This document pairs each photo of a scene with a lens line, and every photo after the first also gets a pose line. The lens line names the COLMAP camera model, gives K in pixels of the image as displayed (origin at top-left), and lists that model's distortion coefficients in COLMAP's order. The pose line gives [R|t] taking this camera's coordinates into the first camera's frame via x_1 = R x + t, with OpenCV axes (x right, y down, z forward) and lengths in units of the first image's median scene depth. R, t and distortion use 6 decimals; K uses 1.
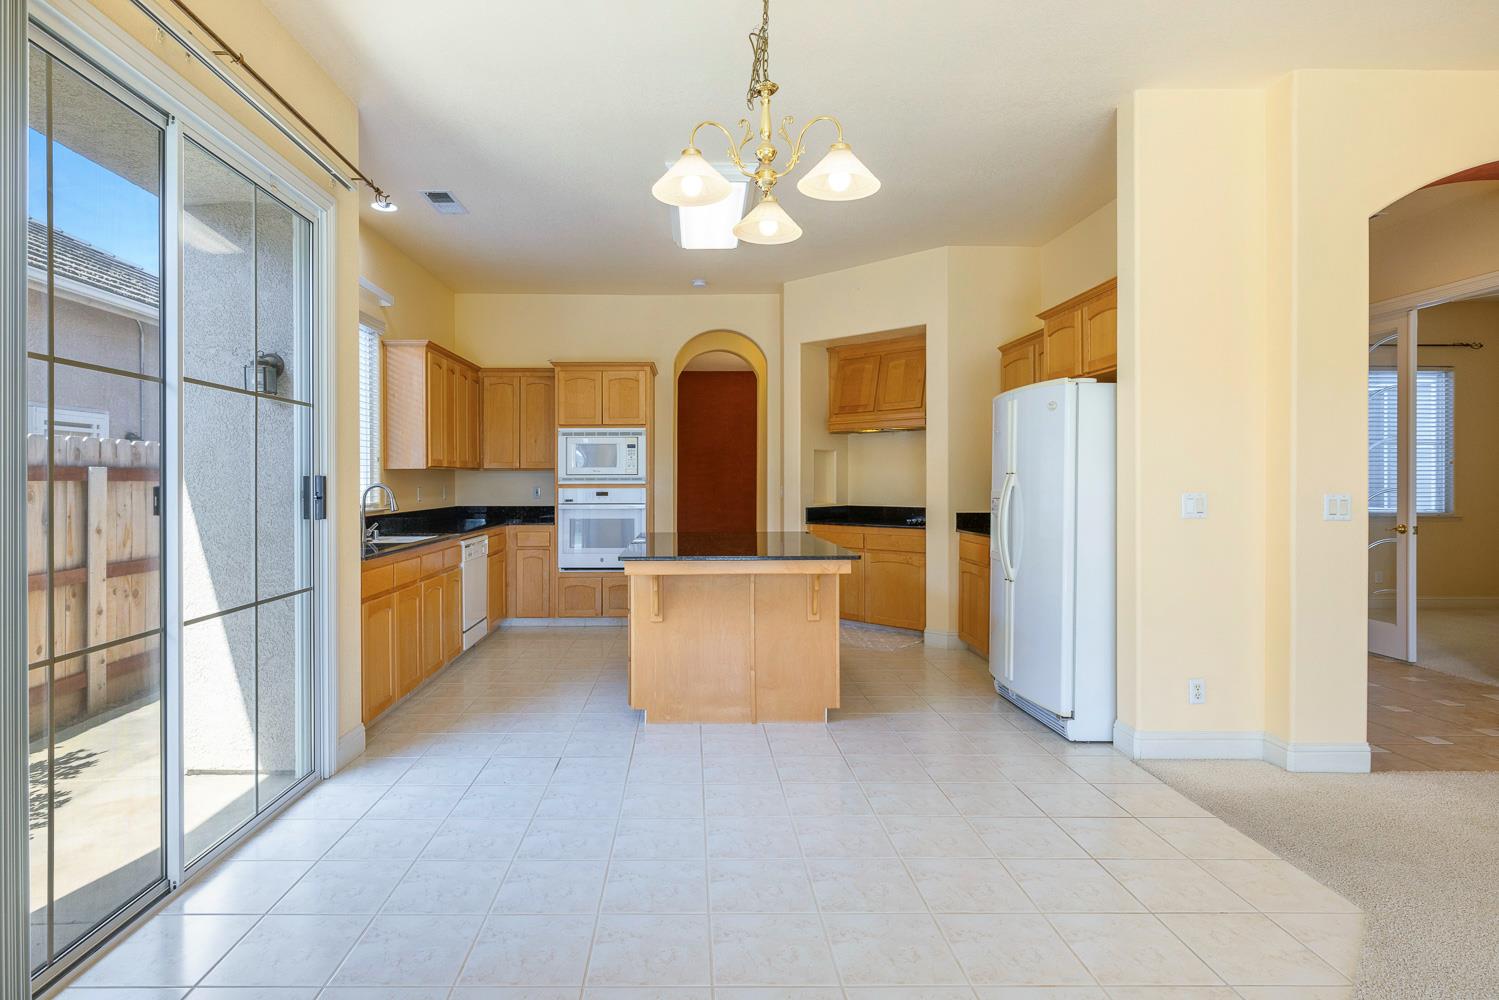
lens RADIAL K [[758.0, 0, 694.9], [0, 758.0, 482.8], [0, 0, 1]] dist [-0.002056, -0.000711]
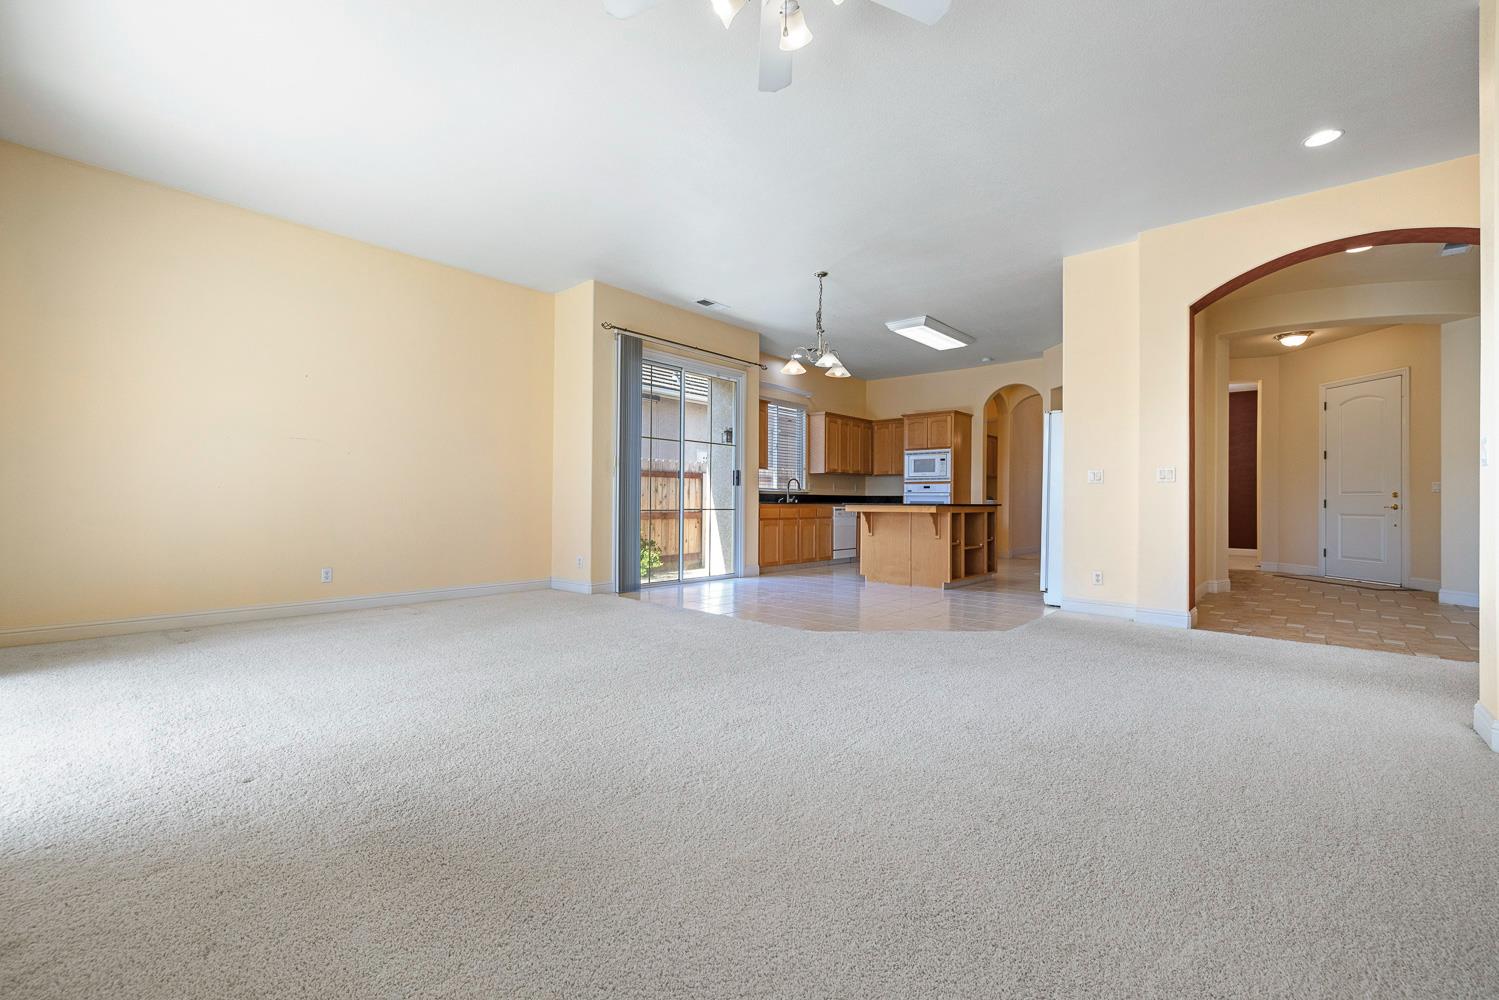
lens RADIAL K [[631.6, 0, 755.3], [0, 631.6, 500.3], [0, 0, 1]] dist [-0.004160, 0.001466]
pose [[0.747795, 0.006508, -0.663898, 0.612056], [-0.011806, 0.999924, -0.003495, 0.060279], [0.663825, 0.010451, 0.747815, -0.399102]]
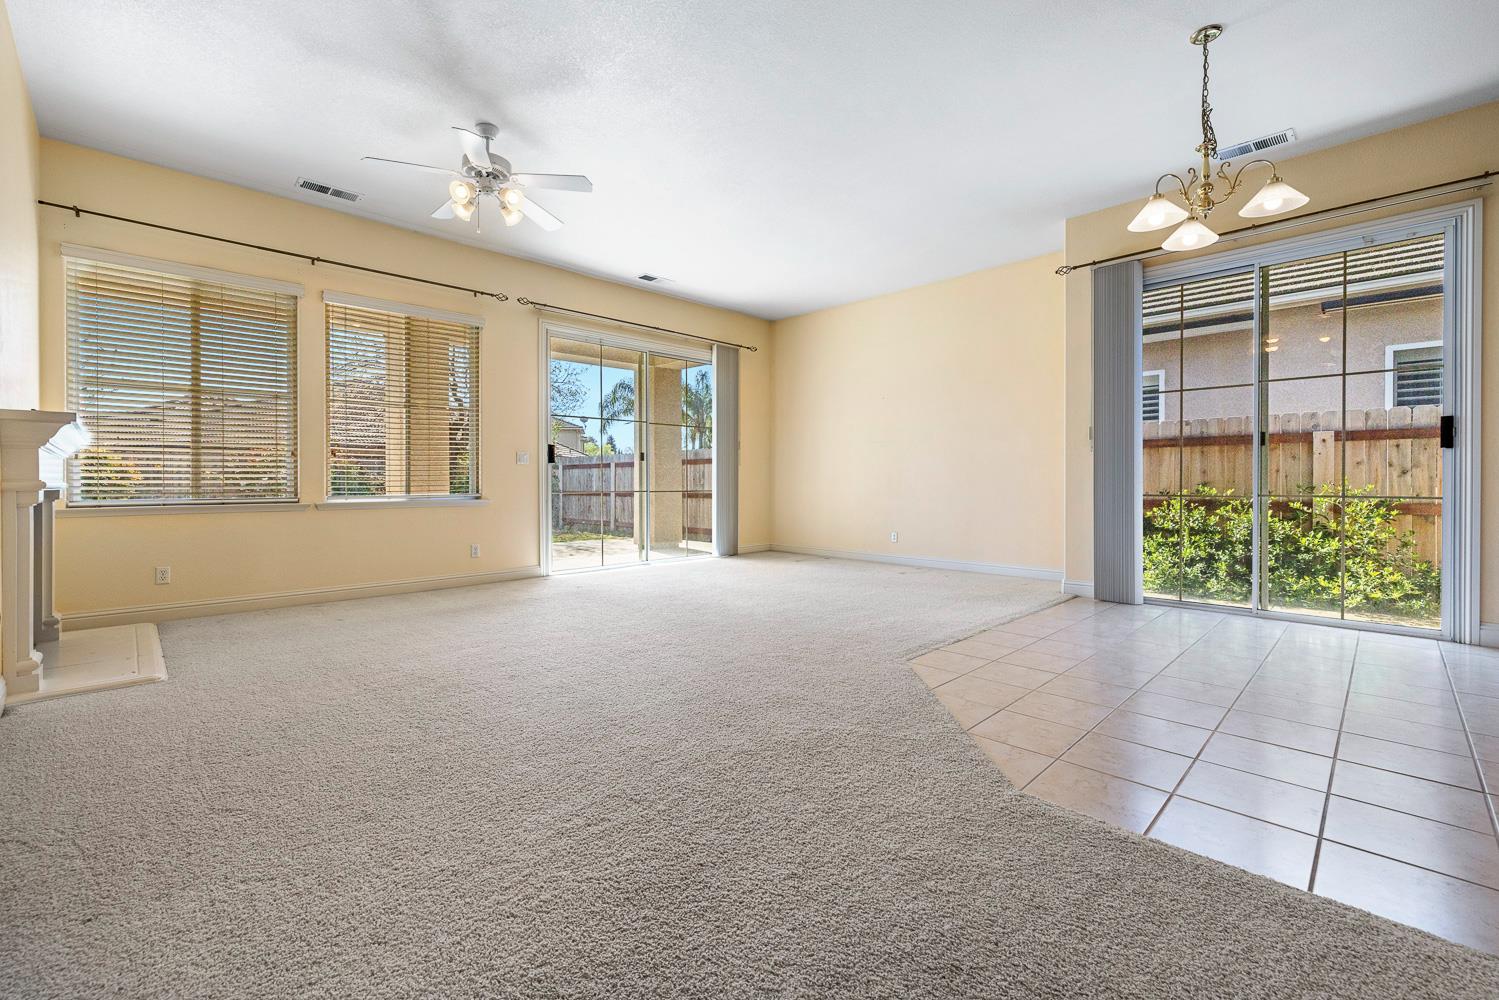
lens RADIAL K [[631.6, 0, 743.4], [0, 631.6, 483.7], [0, 0, 1]] dist [-0.004160, 0.001466]
pose [[-0.717559, 0.004702, -0.696482, 0.645124], [0.000738, 0.999982, 0.005991, 0.056559], [0.696498, 0.003785, -0.717549, 0.497621]]
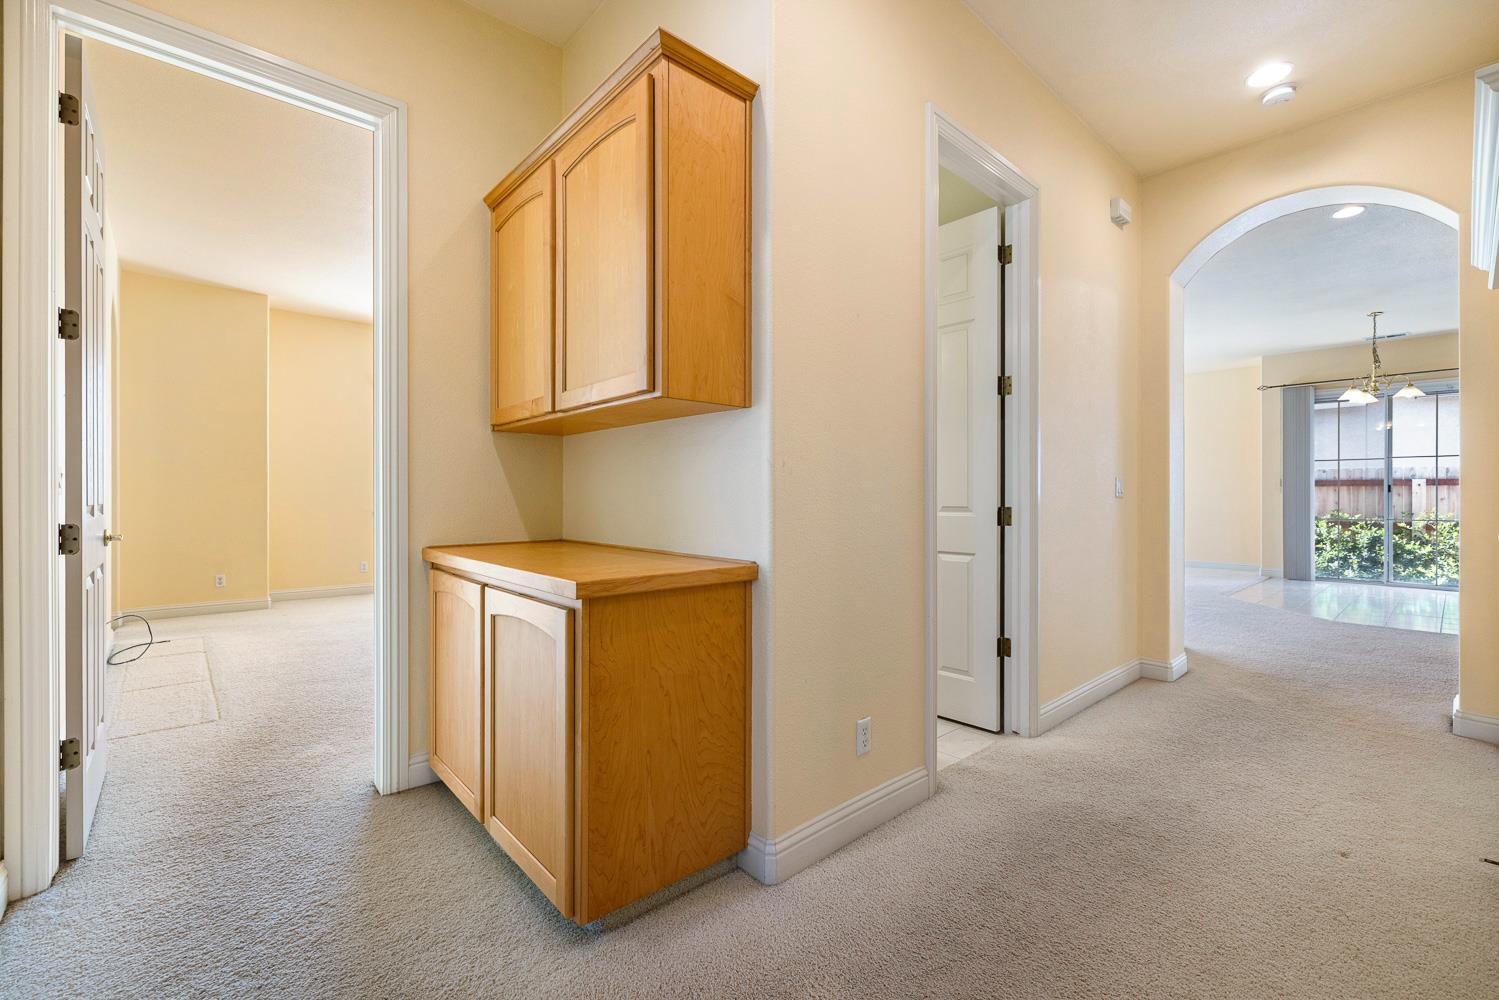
lens RADIAL K [[631.6, 0, 752.6], [0, 631.6, 493.9], [0, 0, 1]] dist [-0.004160, 0.001466]
pose [[-0.749130, -0.005222, -0.662402, 1.582289], [-0.002938, 0.999985, -0.004561, 0.031786], [0.662416, -0.001471, -0.749134, 0.498848]]
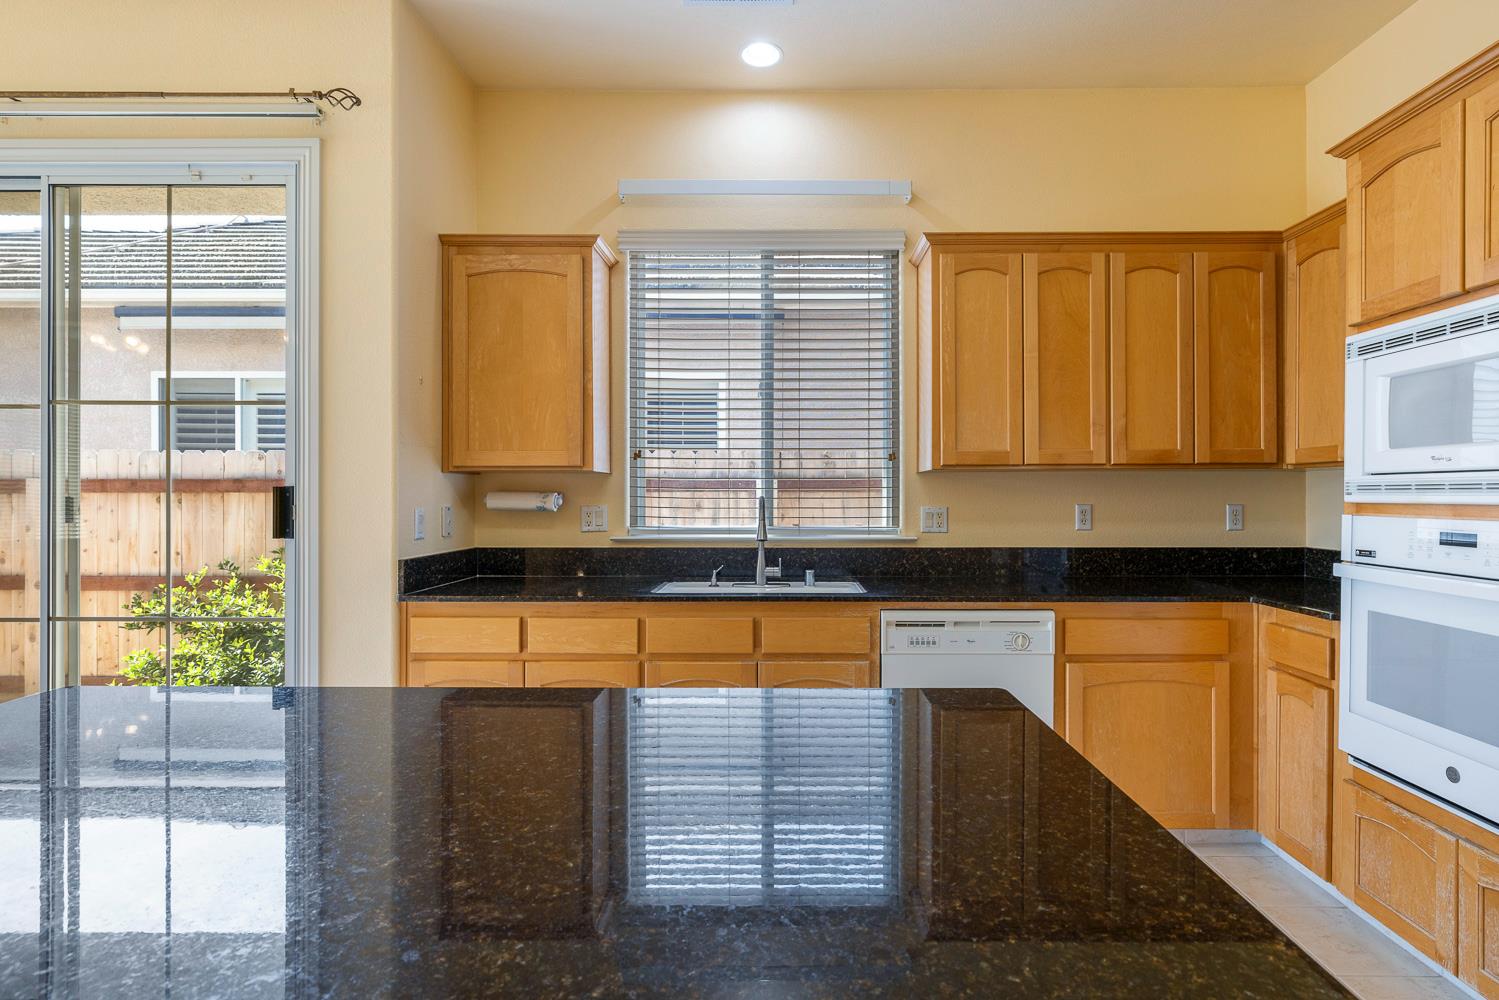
lens RADIAL K [[762.3, 0, 780.1], [0, 762.3, 488.6], [0, 0, 1]] dist [0.006652, -0.002624]
pose [[-0.008955, -0.002177, -0.999958, 0.179189], [-0.004050, 0.999990, -0.002141, -0.003222], [0.999952, 0.004030, -0.008963, 0.831191]]
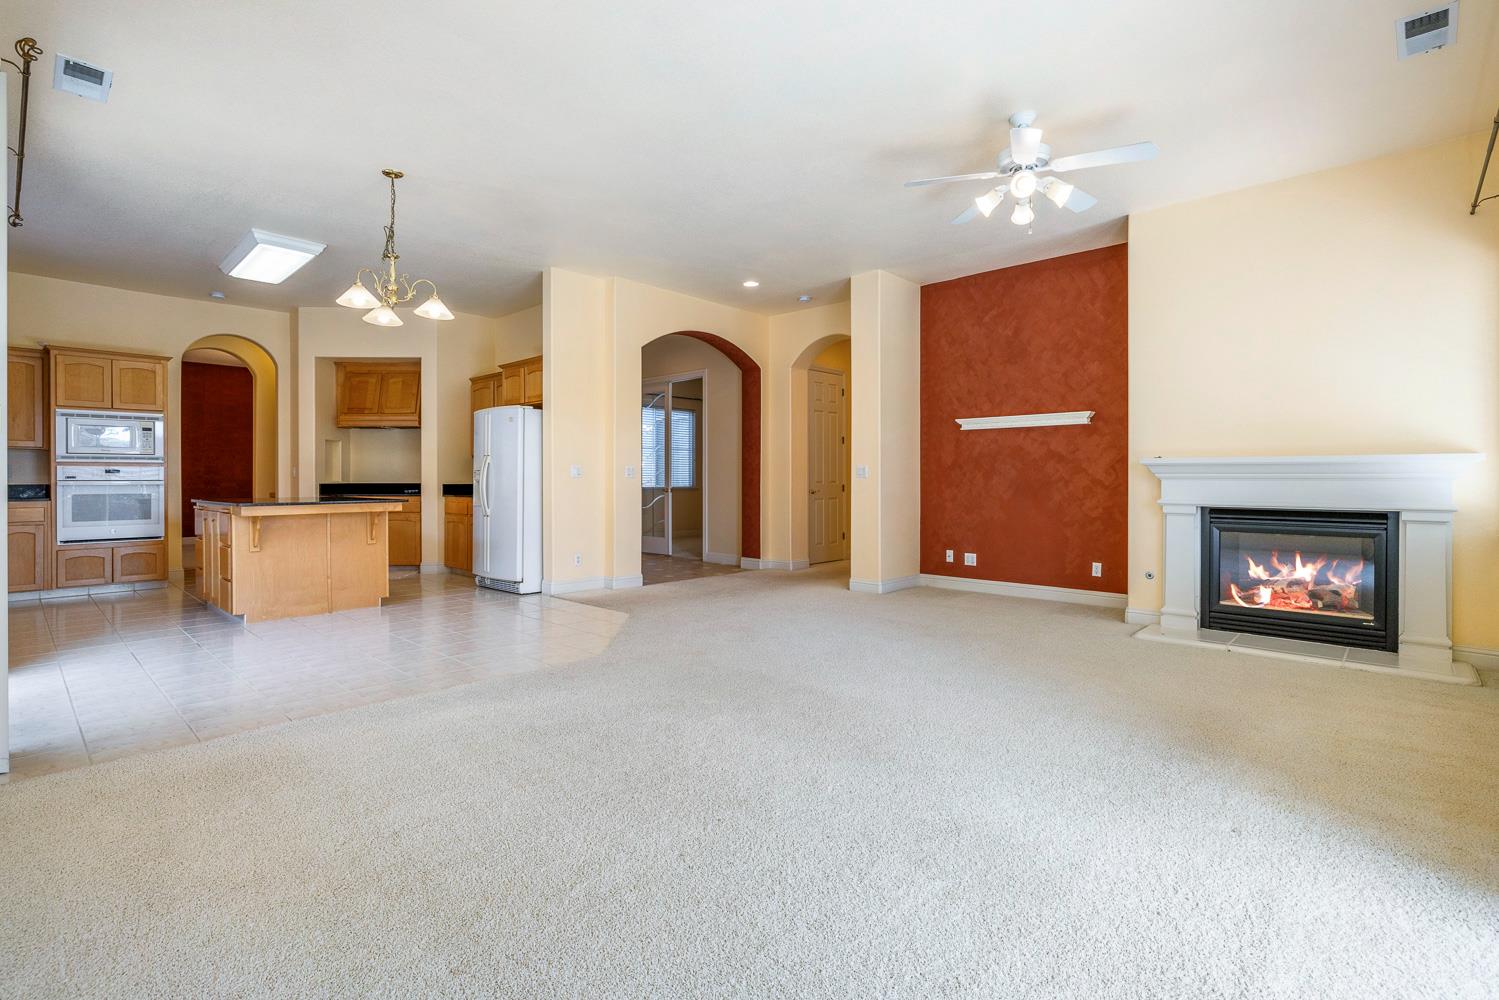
lens RADIAL K [[705.5, 0, 742.4], [0, 705.5, 478.5], [0, 0, 1]] dist [-0.002792, 0.001727]
pose [[0.690508, 0.002080, 0.723322, -0.253927], [0.002965, 0.999979, -0.005705, 0.036373], [-0.723319, 0.006084, 0.690487, -0.396651]]
